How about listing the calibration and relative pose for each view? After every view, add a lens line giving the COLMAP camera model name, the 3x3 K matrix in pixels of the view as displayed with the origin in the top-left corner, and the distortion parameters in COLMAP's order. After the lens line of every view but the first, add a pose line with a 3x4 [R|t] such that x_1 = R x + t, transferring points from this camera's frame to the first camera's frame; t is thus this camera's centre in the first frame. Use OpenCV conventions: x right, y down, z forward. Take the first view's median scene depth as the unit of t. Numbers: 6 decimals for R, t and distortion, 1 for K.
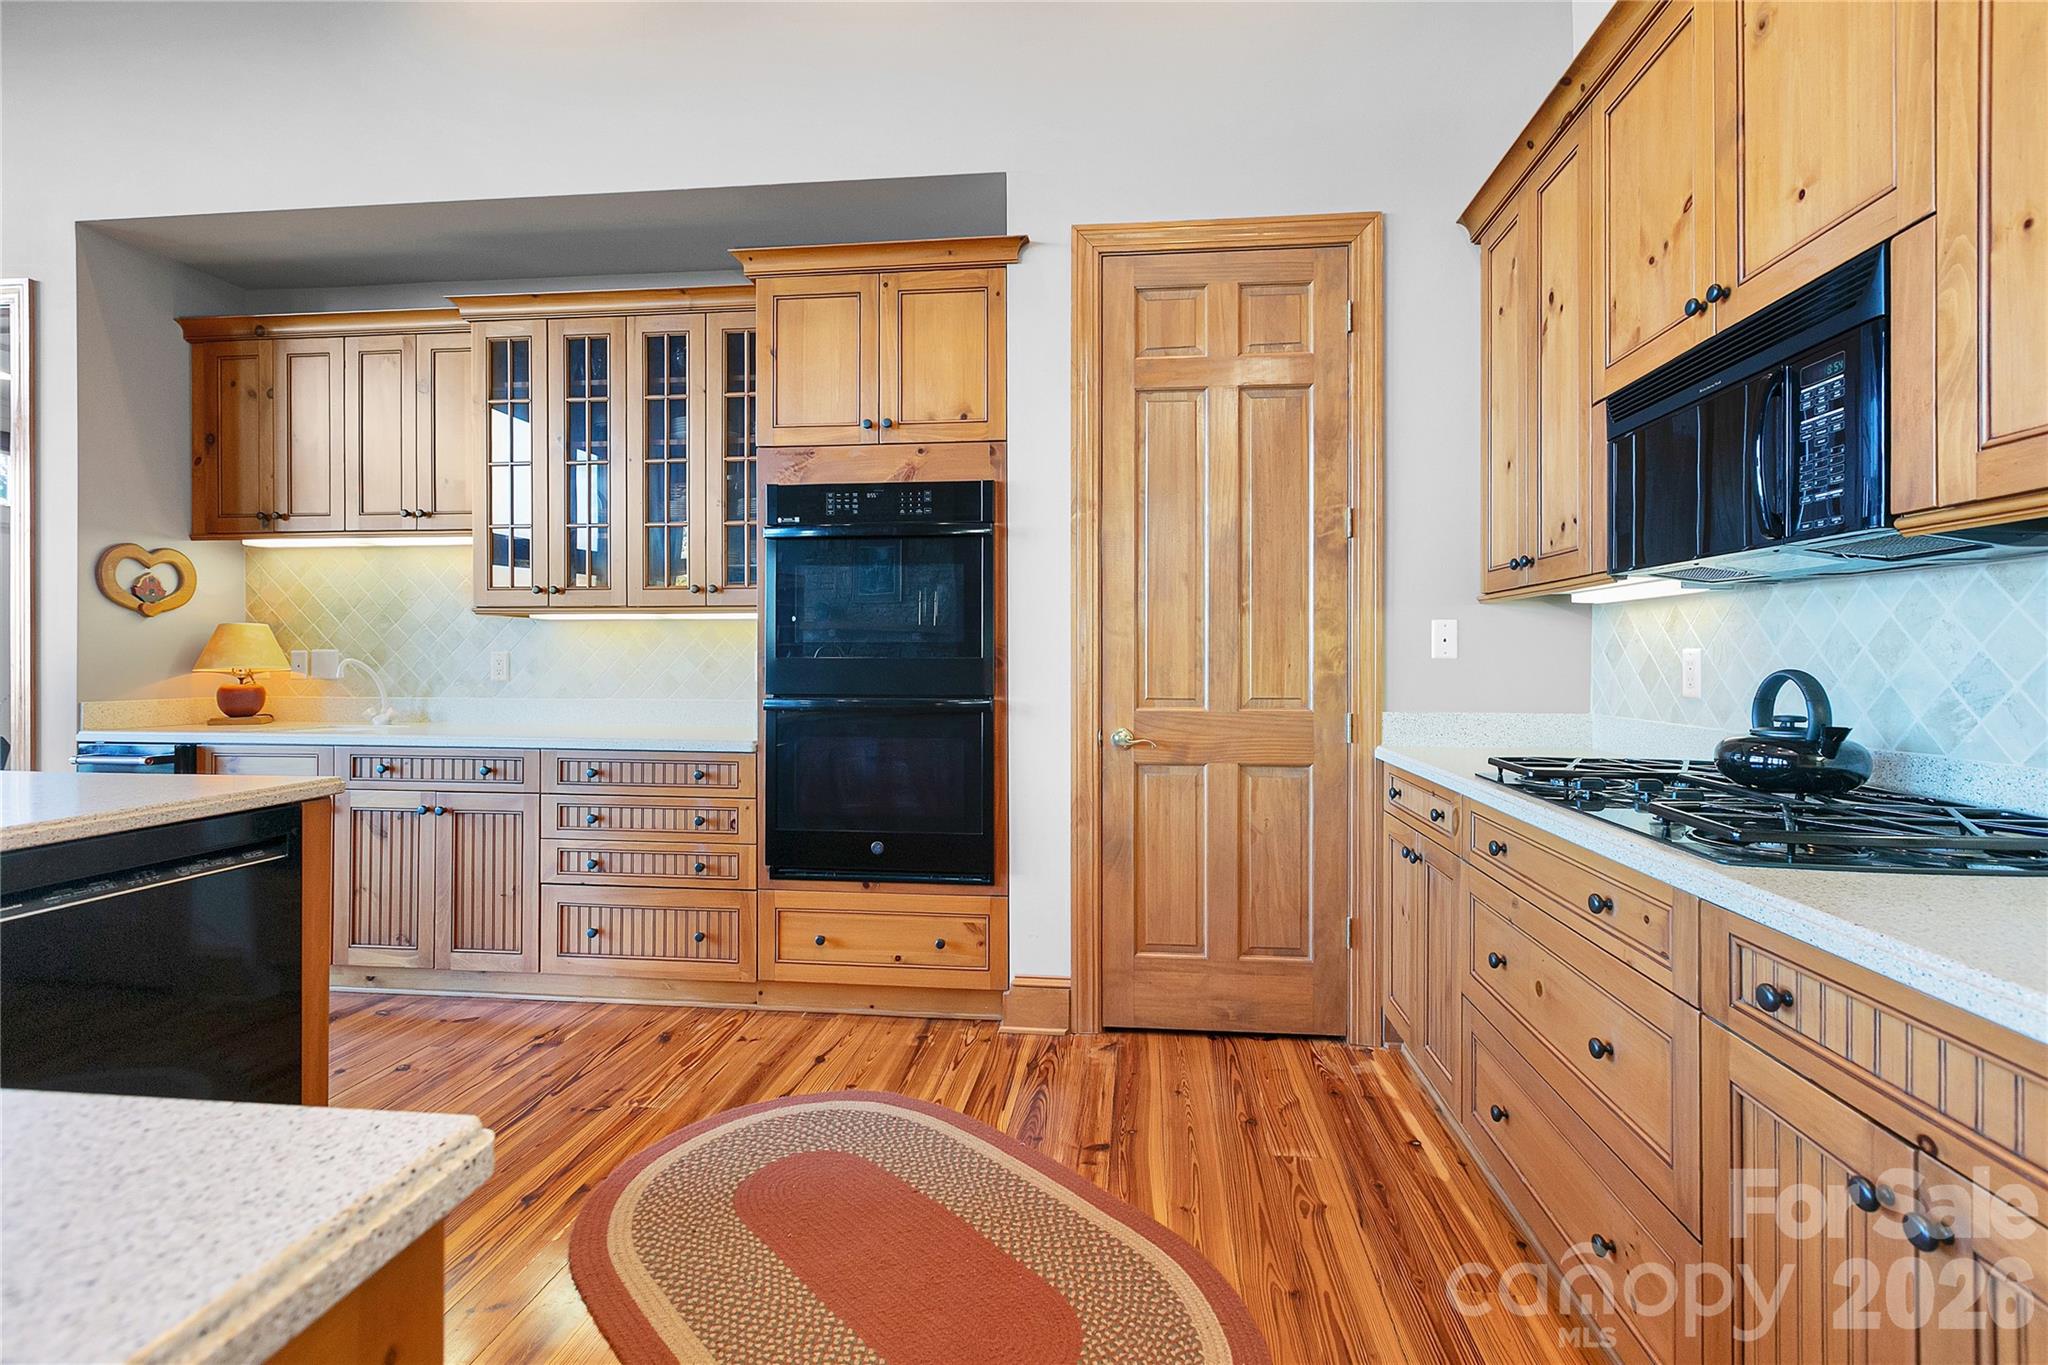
lens RADIAL K [[924.9, 0, 1038.5], [0, 924.9, 655.5], [0, 0, 1]] dist [0.001867, 0.000948]
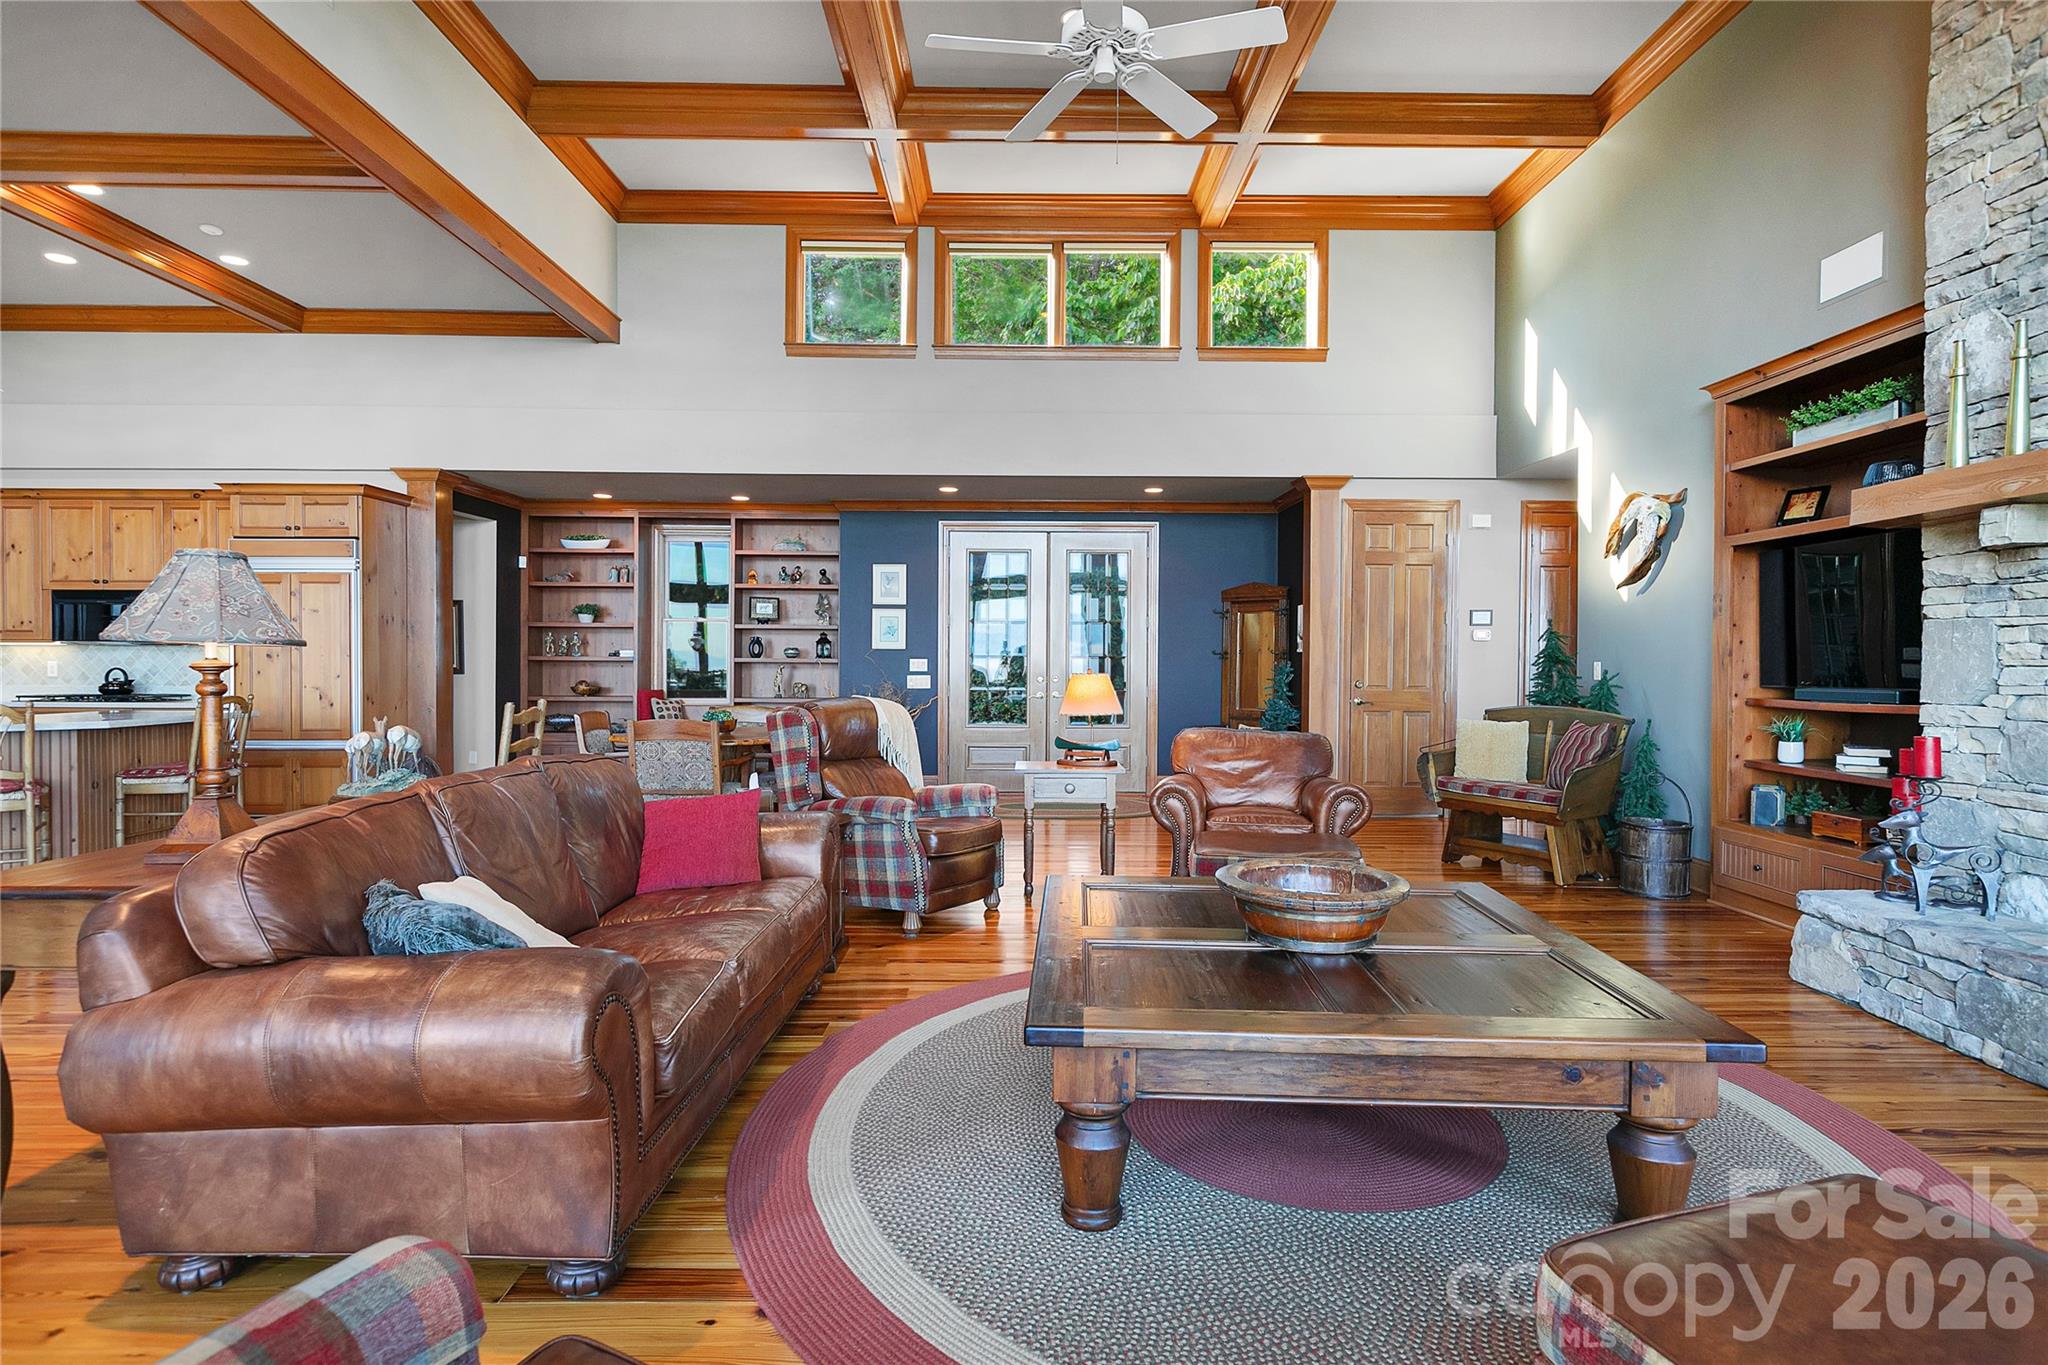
lens RADIAL K [[1053.0, 0, 1040.0], [0, 1053.0, 676.7], [0, 0, 1]] dist [0.006031, 0.000497]
pose [[-0.125161, -0.019104, 0.991953, -2.676605], [-0.007564, 0.999804, 0.018301, -0.037117], [-0.992108, -0.005213, -0.125281, -1.542842]]
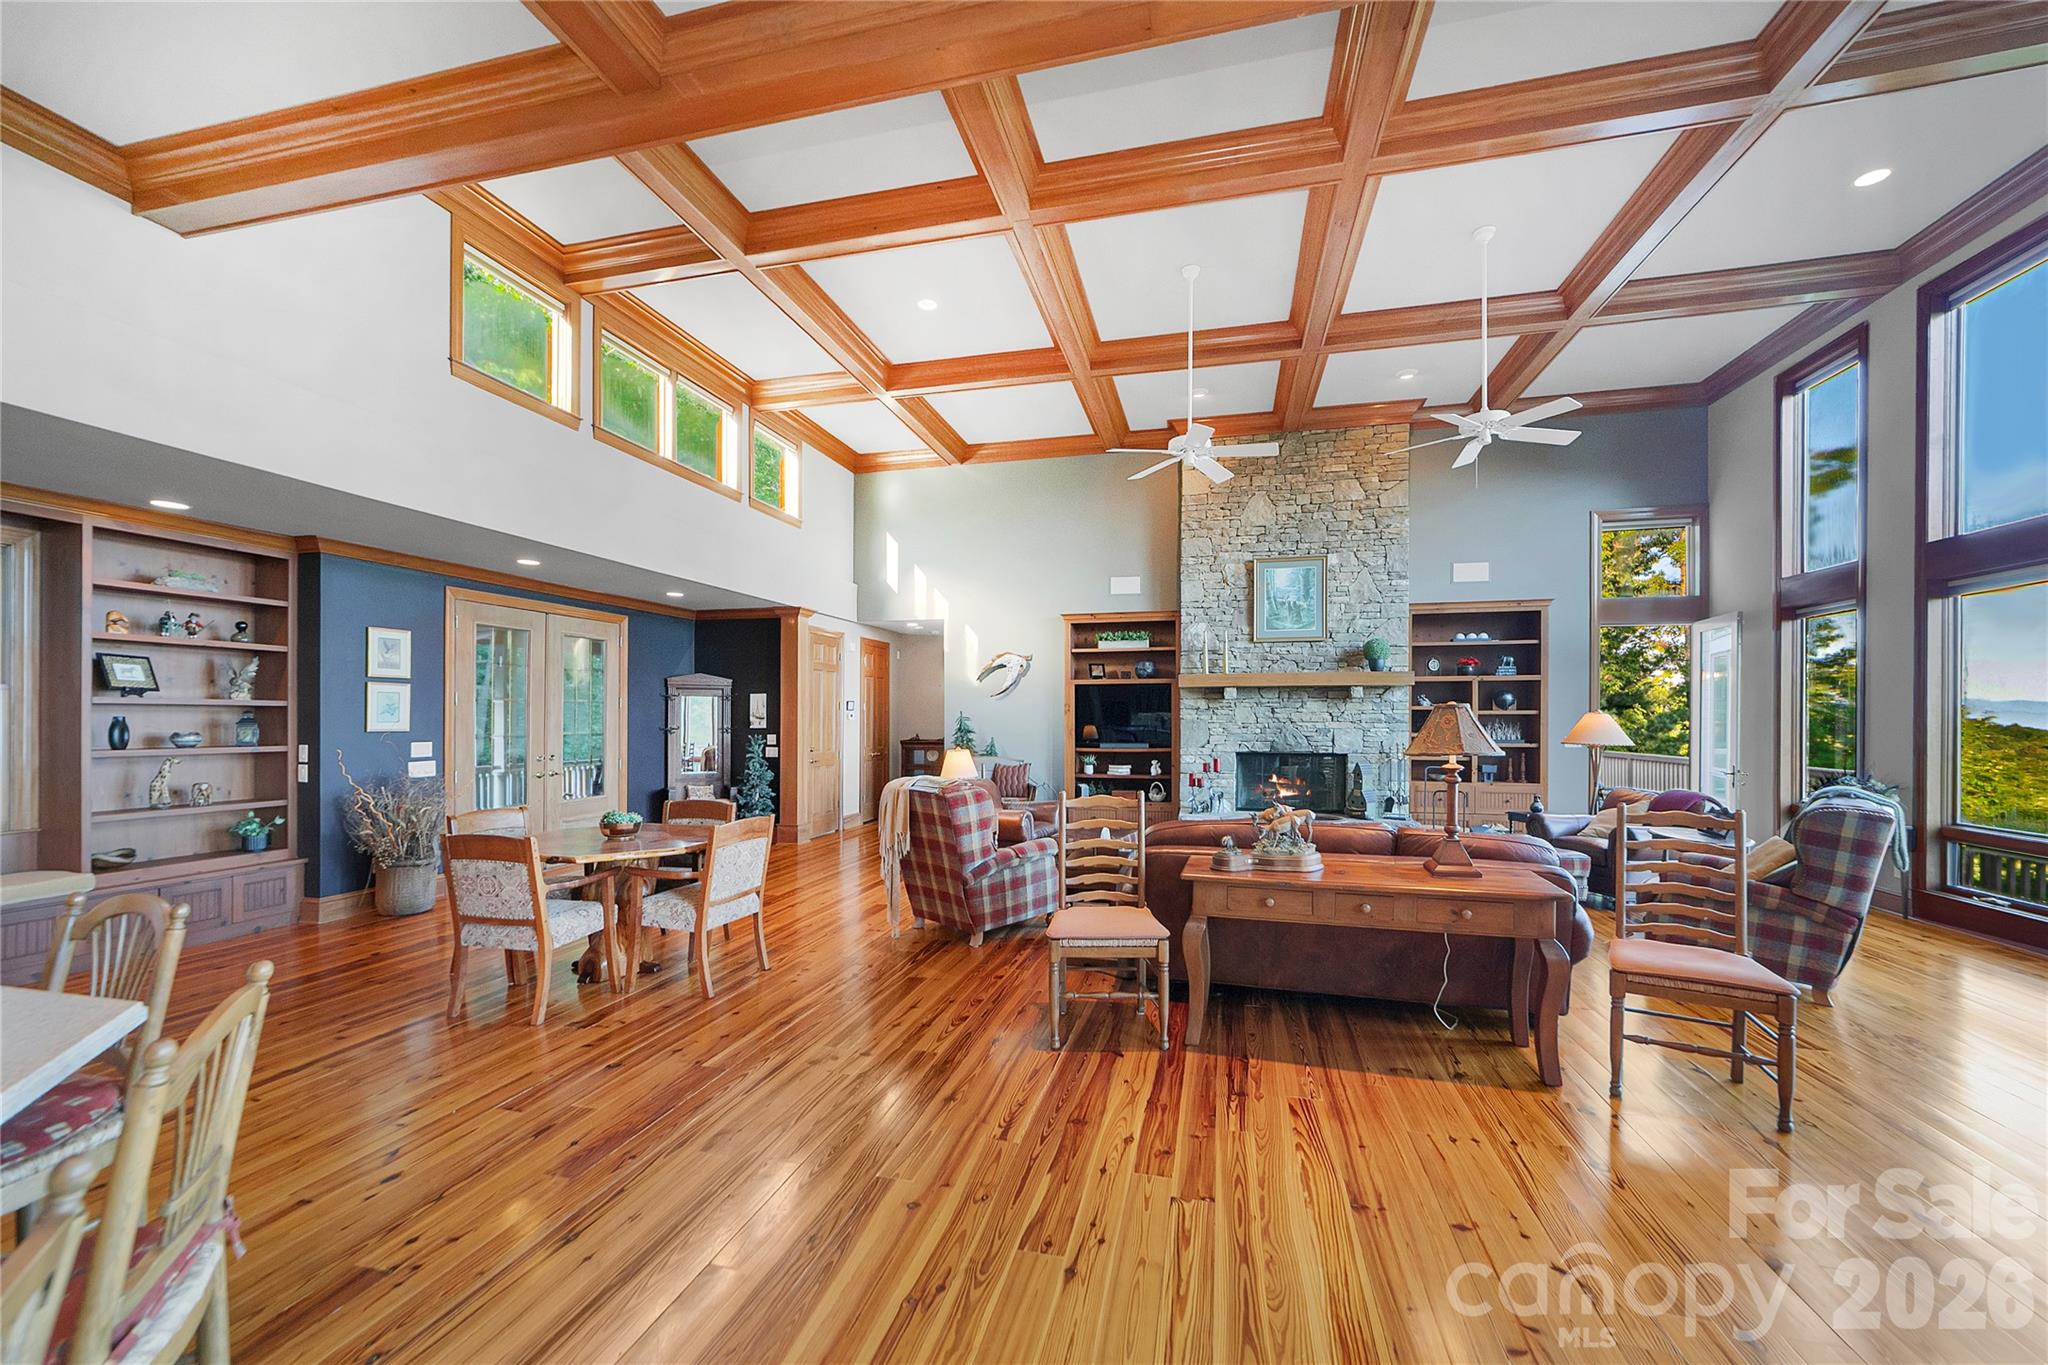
lens RADIAL K [[775.3, 0, 1030.3], [0, 775.3, 718.8], [0, 0, 1]] dist [0.000250, 0.000120]
pose [[-0.989660, -0.003498, 0.143393, -1.185592], [-0.003450, 0.999994, 0.000585, -0.102374], [-0.143394, 0.000084, -0.989666, 0.335545]]
